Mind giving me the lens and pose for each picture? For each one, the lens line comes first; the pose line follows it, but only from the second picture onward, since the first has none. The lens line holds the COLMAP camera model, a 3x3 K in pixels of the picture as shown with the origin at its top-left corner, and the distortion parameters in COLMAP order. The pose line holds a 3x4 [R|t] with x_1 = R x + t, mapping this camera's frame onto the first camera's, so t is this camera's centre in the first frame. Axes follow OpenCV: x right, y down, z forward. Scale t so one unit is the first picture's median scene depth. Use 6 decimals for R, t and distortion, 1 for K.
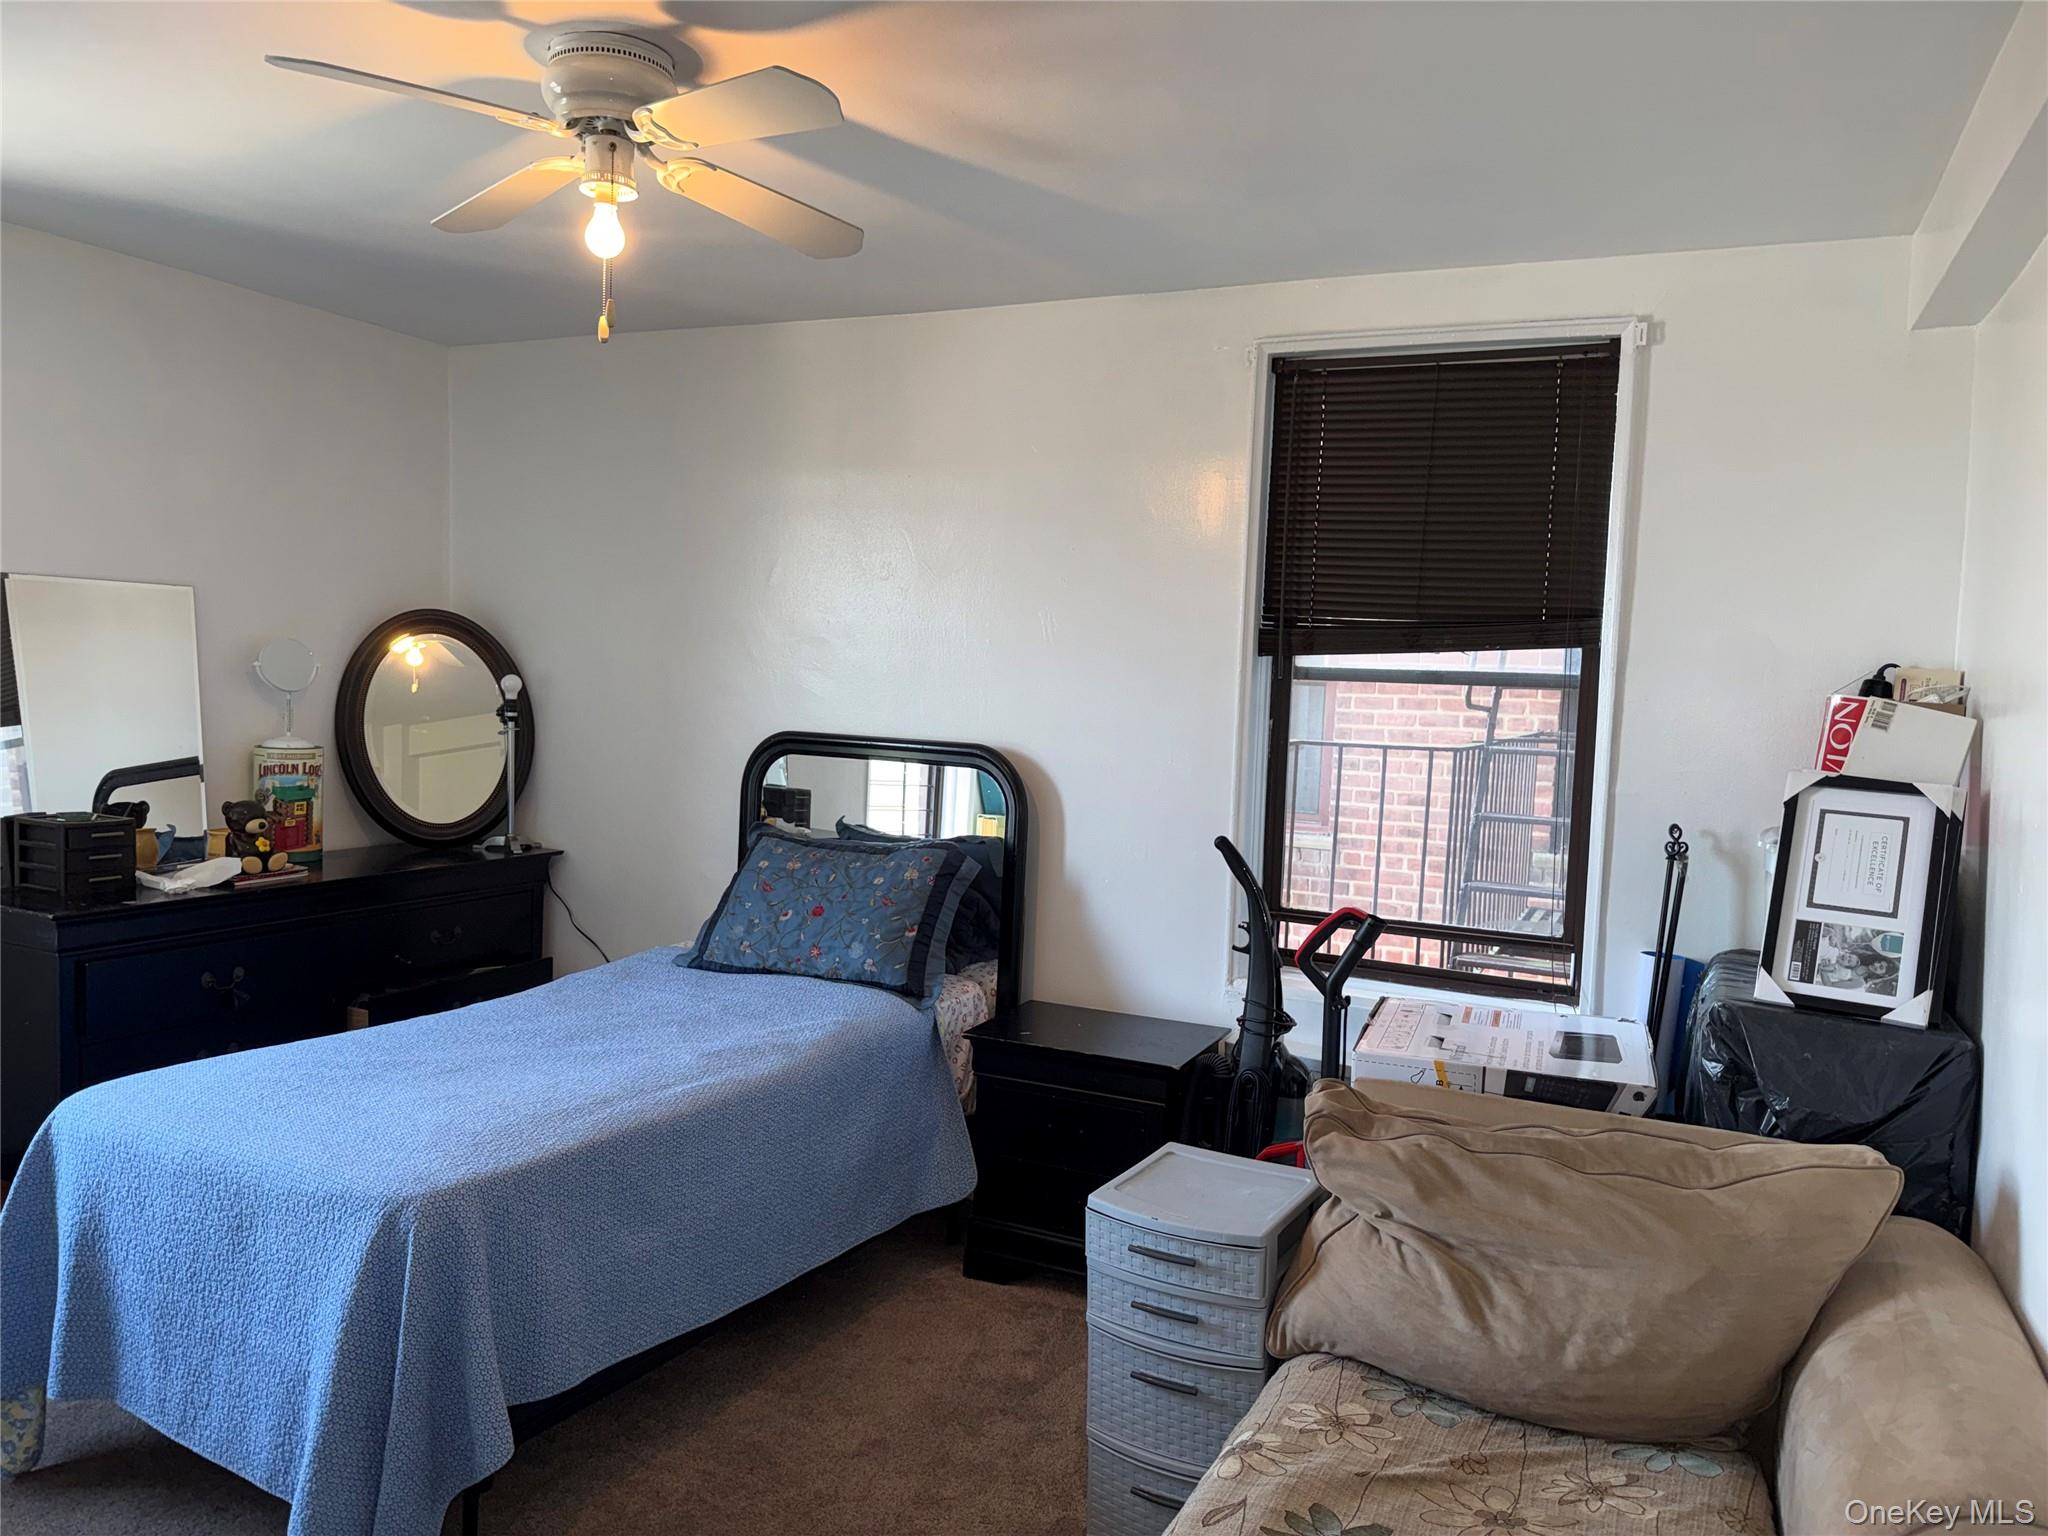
lens RADIAL K [[1454.3, 0, 1024.0], [0, 1454.3, 768.0], [0, 0, 1]] dist [0.137572, -0.224413]
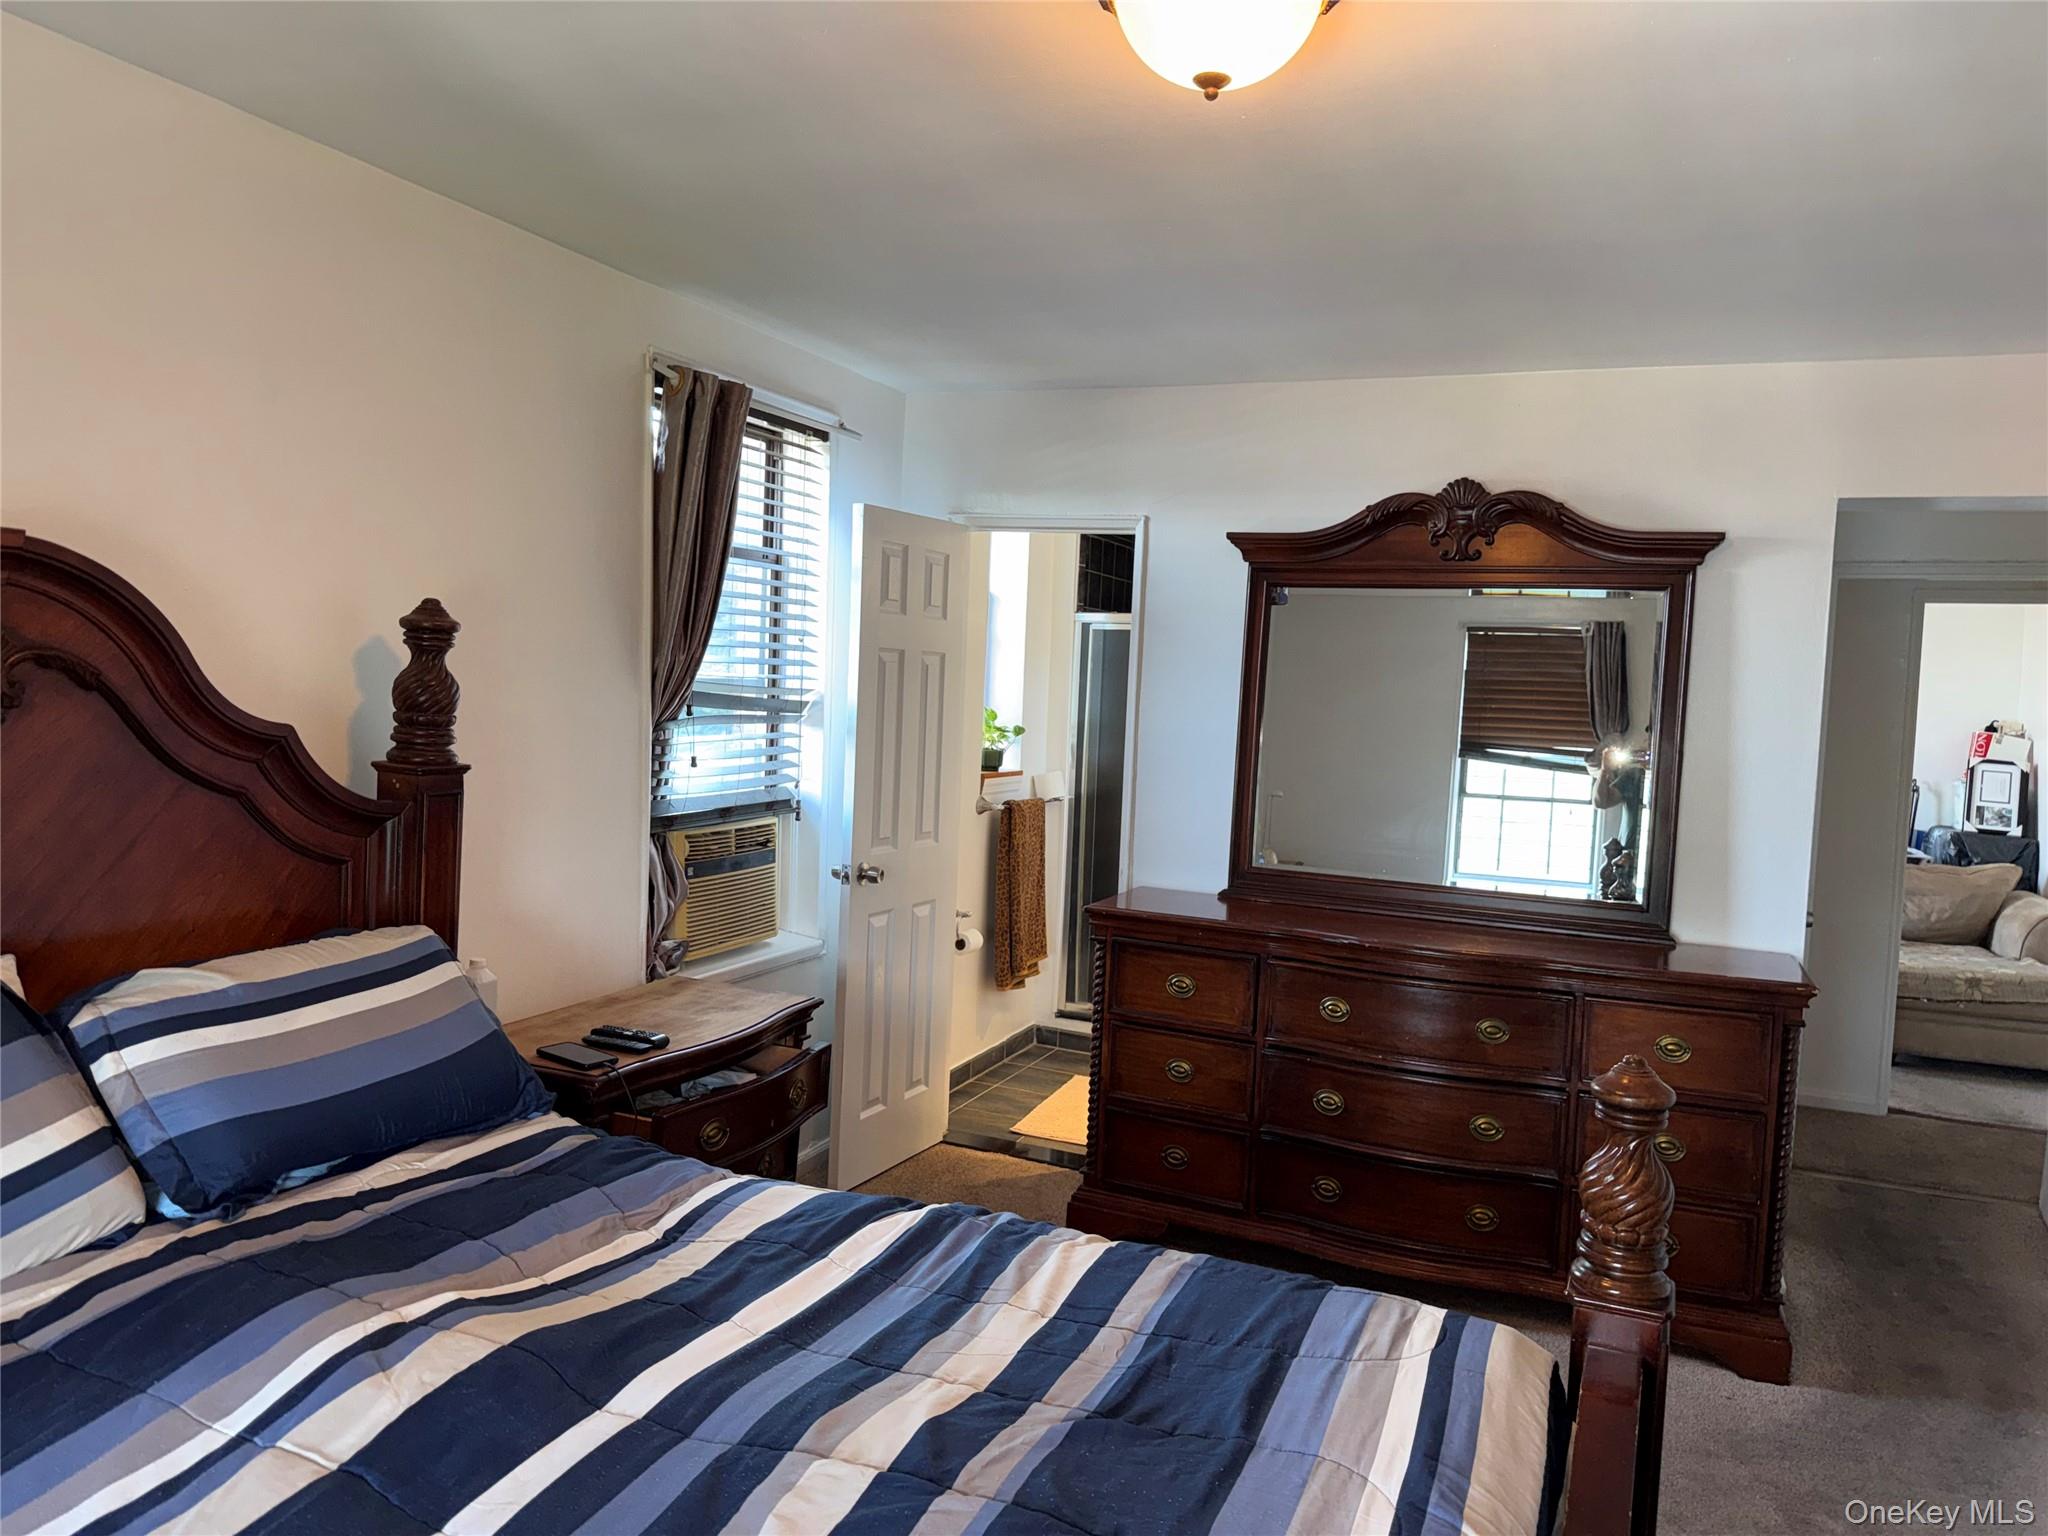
lens RADIAL K [[1454.3, 0, 1024.0], [0, 1454.3, 768.0], [0, 0, 1]] dist [0.137572, -0.224413]
pose [[0.998112, 0.030710, 0.053182, -1.608726], [-0.029967, 0.999442, -0.014721, 0.131587], [-0.053605, 0.013099, 0.998476, -1.942959]]
